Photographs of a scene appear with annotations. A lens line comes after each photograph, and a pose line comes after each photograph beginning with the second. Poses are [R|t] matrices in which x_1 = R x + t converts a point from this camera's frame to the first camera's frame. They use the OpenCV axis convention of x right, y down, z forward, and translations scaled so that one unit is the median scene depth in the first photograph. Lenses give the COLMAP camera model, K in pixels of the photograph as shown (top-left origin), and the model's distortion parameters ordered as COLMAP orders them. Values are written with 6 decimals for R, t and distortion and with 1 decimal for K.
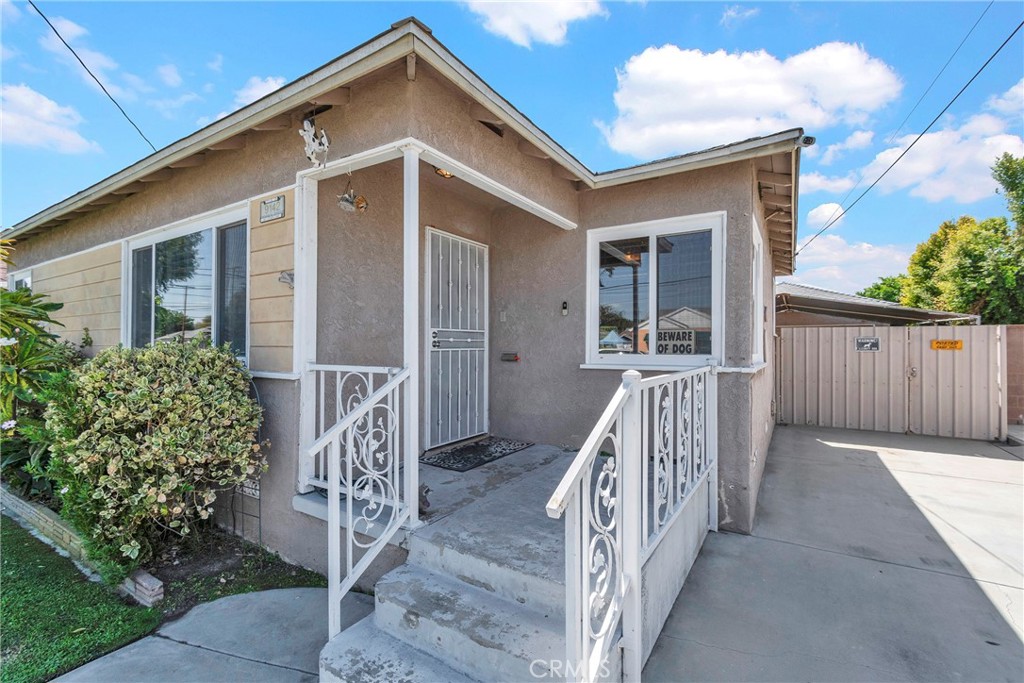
lens RADIAL K [[452.6, 0, 515.0], [0, 452.6, 342.8], [0, 0, 1]] dist [0.000033, -0.000036]
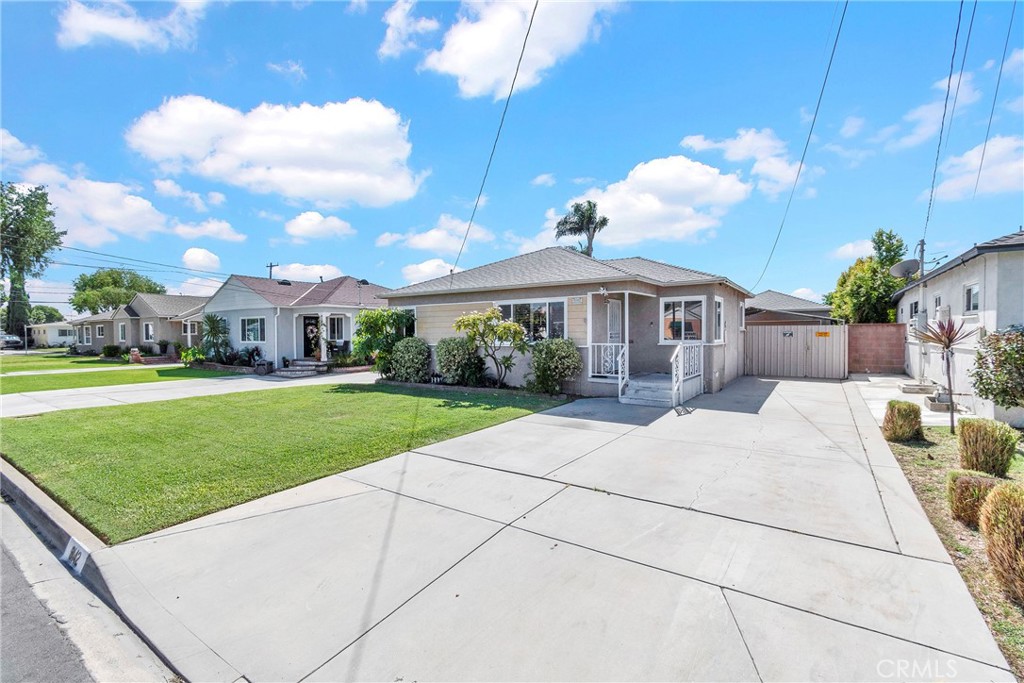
lens RADIAL K [[452.6, 0, 515.0], [0, 452.6, 342.8], [0, 0, 1]] dist [0.000033, -0.000036]
pose [[0.998885, -0.009419, -0.046255, -0.386152], [0.010684, 0.999574, 0.027173, -0.028619], [0.045979, -0.027637, 0.998560, -1.182469]]
